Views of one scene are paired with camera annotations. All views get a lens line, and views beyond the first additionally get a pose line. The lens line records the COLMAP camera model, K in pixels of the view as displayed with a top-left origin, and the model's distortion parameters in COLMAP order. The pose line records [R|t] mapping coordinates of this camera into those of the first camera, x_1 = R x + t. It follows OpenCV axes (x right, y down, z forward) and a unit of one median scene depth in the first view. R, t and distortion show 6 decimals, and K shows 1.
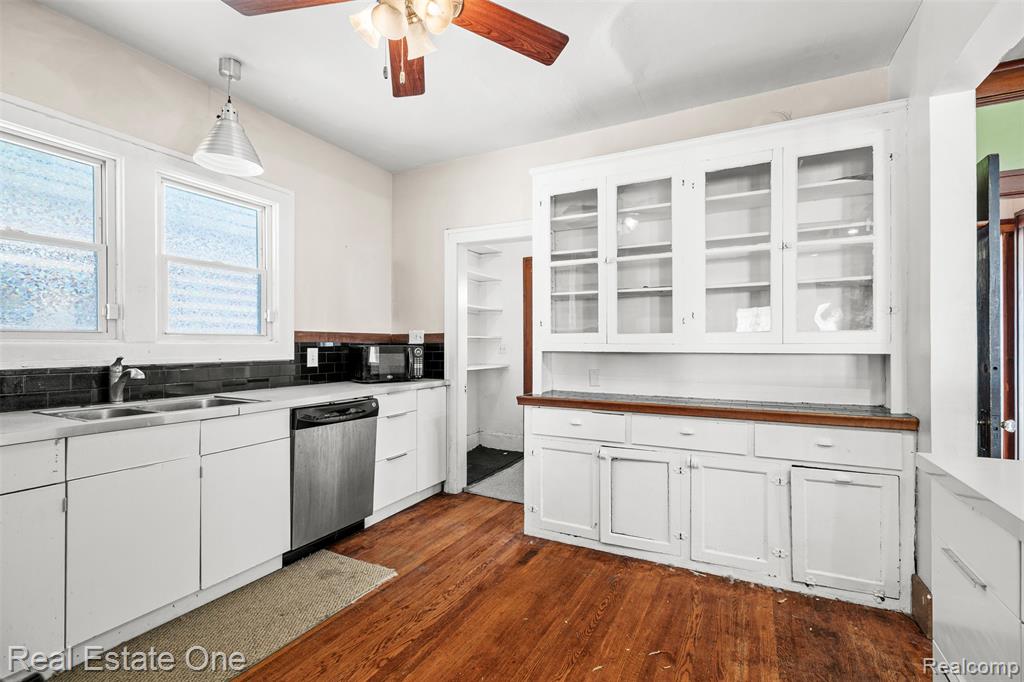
lens RADIAL K [[463.9, 0, 513.2], [0, 463.9, 342.4], [0, 0, 1]] dist [0.009493, -0.000081]
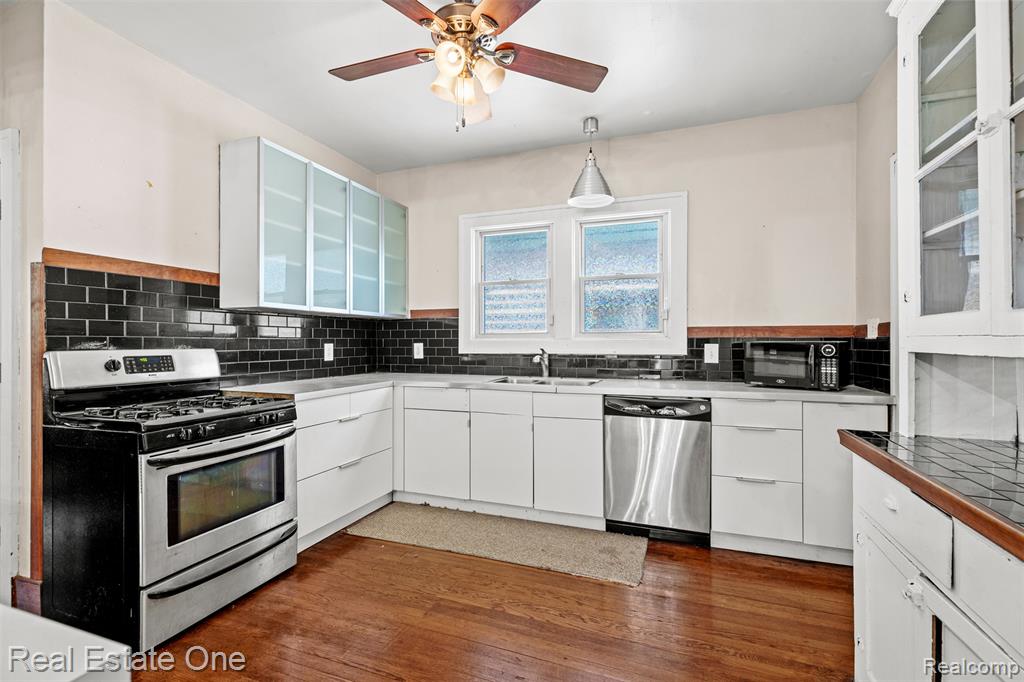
lens RADIAL K [[463.9, 0, 512.9], [0, 463.9, 340.3], [0, 0, 1]] dist [0.009493, -0.000081]
pose [[0.113494, -0.004981, -0.993526, 0.528019], [0.005510, 0.999975, -0.004384, 0.007693], [0.993523, -0.004977, 0.113519, 0.531819]]
